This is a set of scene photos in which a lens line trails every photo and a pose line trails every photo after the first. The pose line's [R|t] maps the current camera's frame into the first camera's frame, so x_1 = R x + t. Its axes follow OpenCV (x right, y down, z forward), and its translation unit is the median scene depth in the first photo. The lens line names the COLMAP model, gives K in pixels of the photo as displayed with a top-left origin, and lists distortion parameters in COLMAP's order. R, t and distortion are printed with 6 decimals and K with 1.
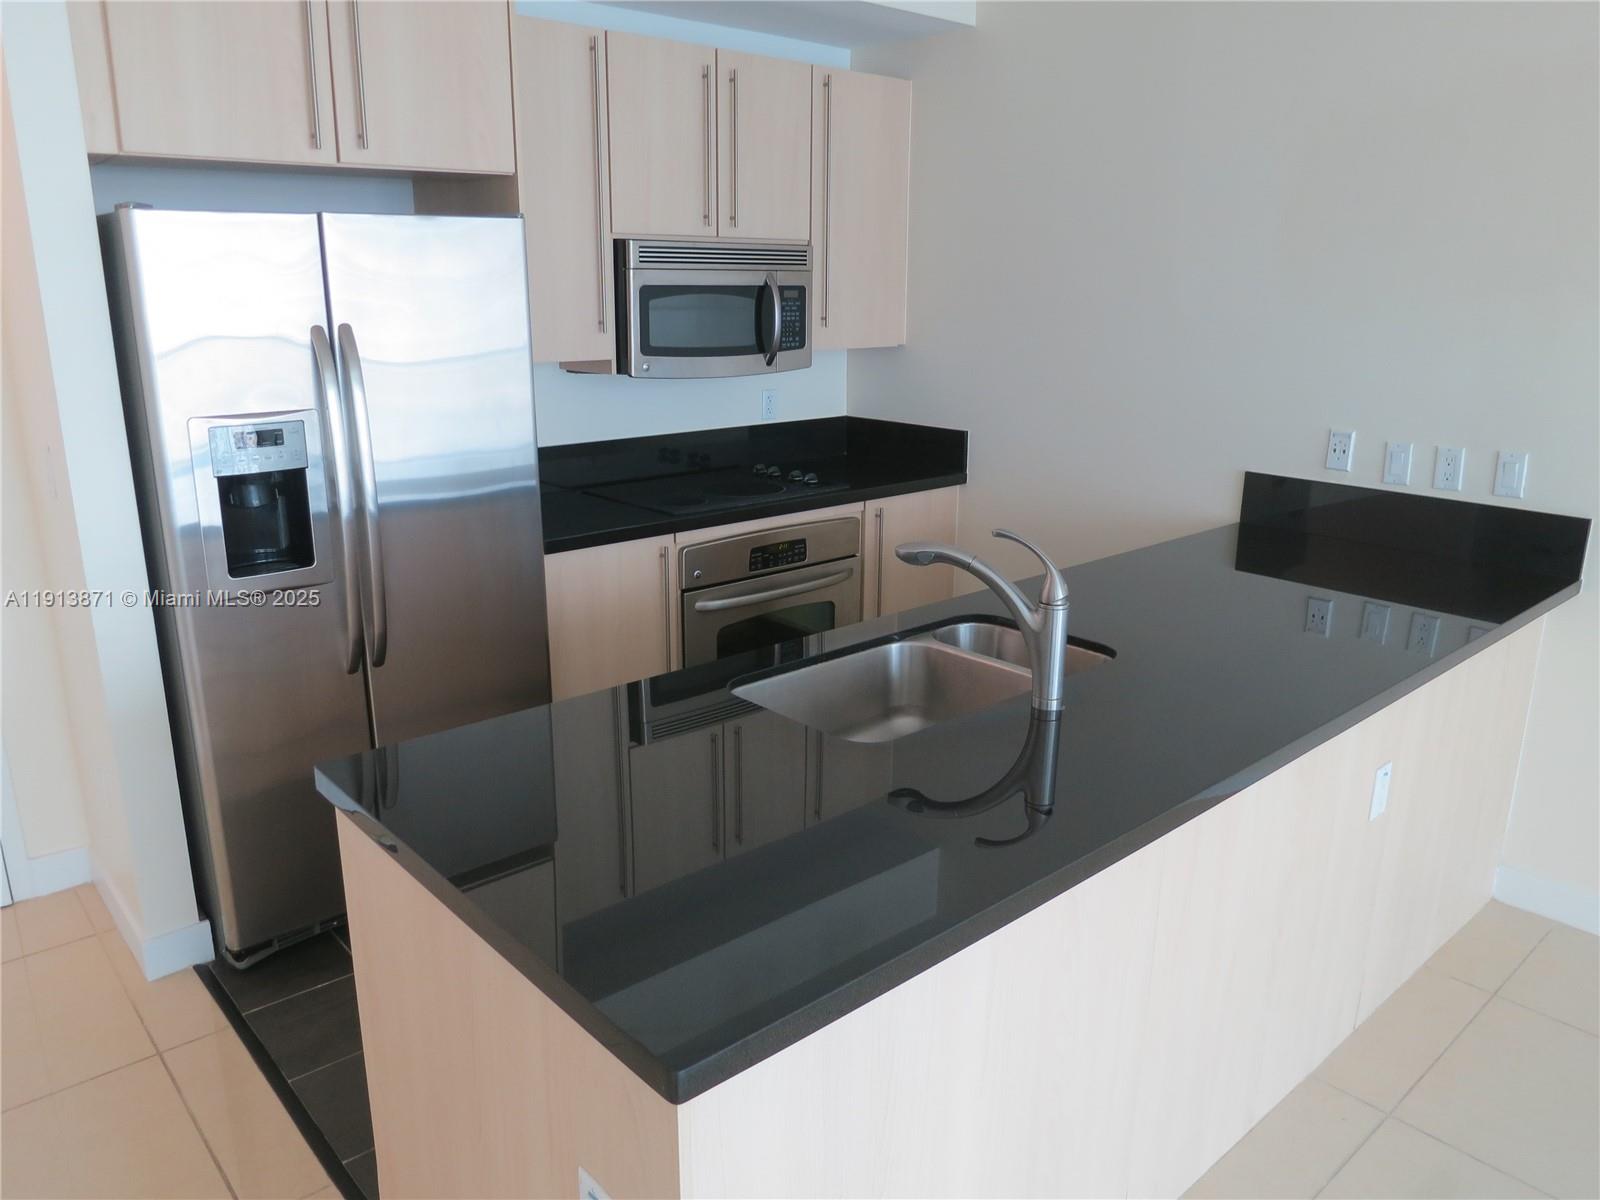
lens RADIAL K [[1162.6, 0, 795.1], [0, 1162.6, 599.0], [0, 0, 1]] dist [-0.048122, 0.012933]
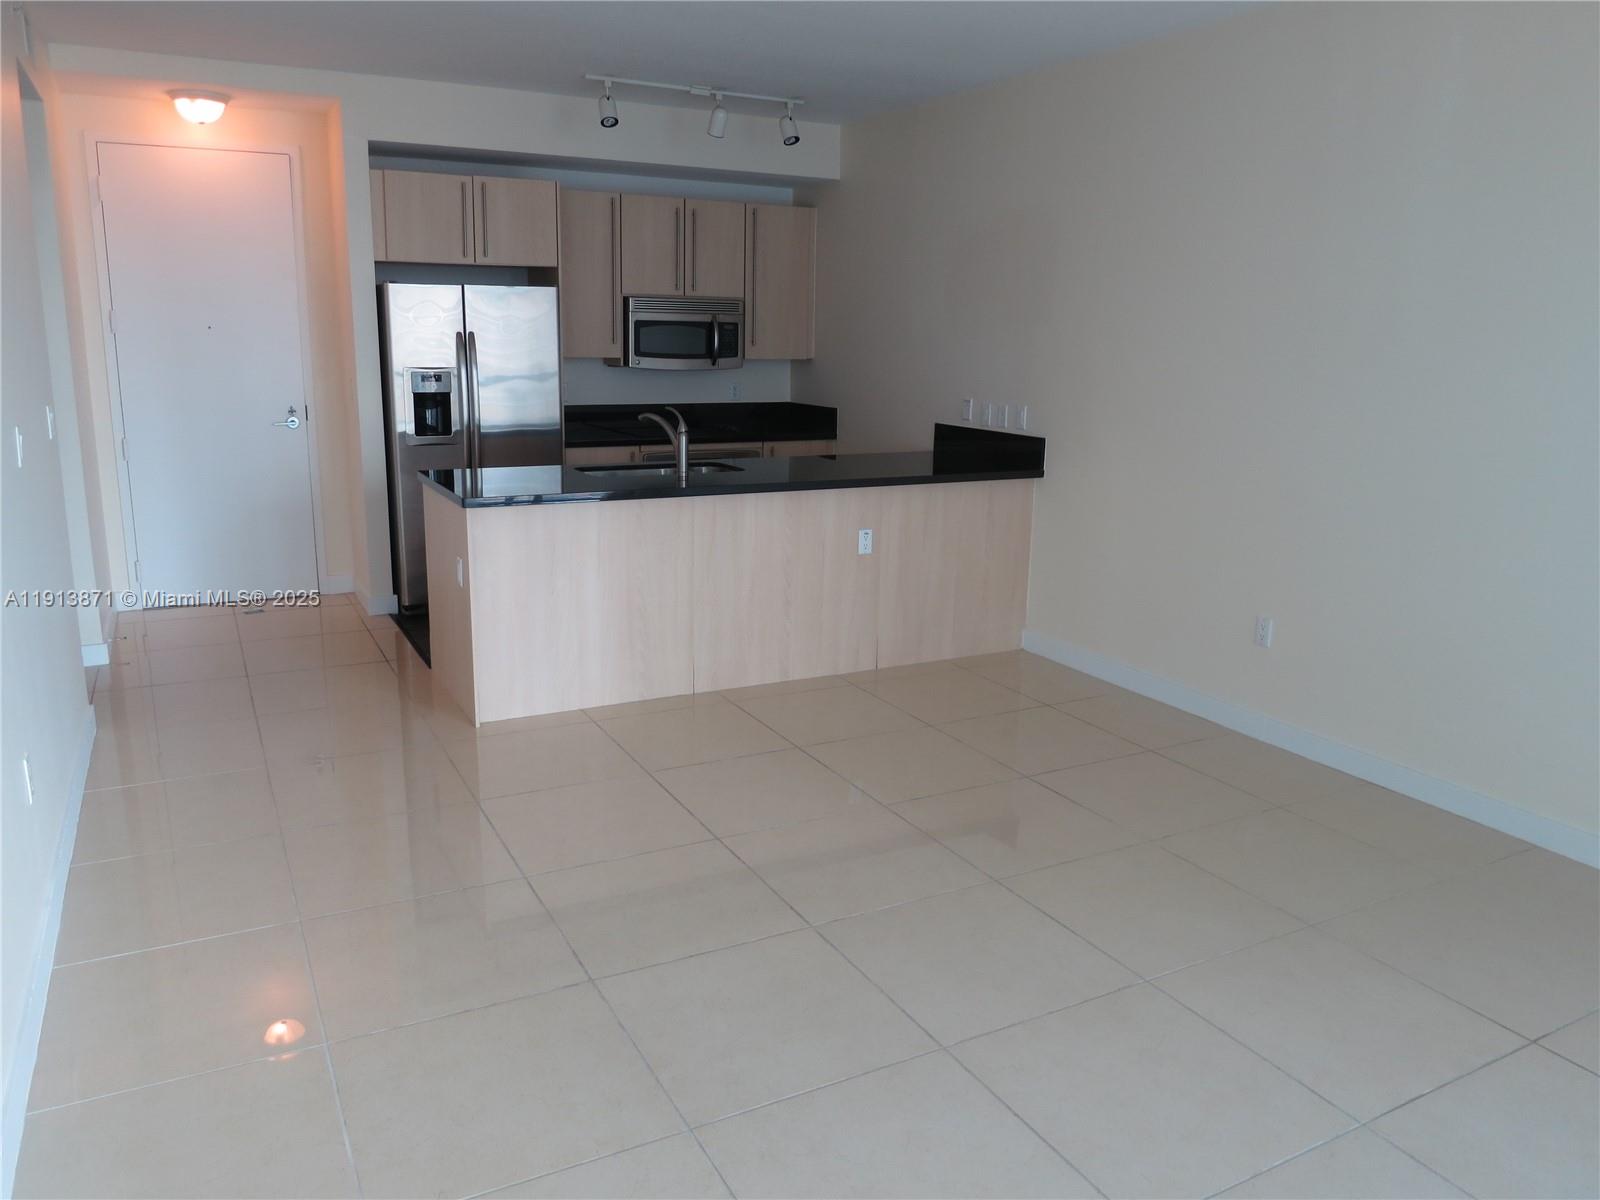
lens RADIAL K [[1162.6, 0, 795.1], [0, 1162.6, 599.0], [0, 0, 1]] dist [-0.048122, 0.012933]
pose [[0.971960, 0.066487, -0.225550, 0.605289], [-0.076773, 0.996357, -0.037133, 0.251539], [0.222260, 0.053408, 0.973524, -0.823525]]
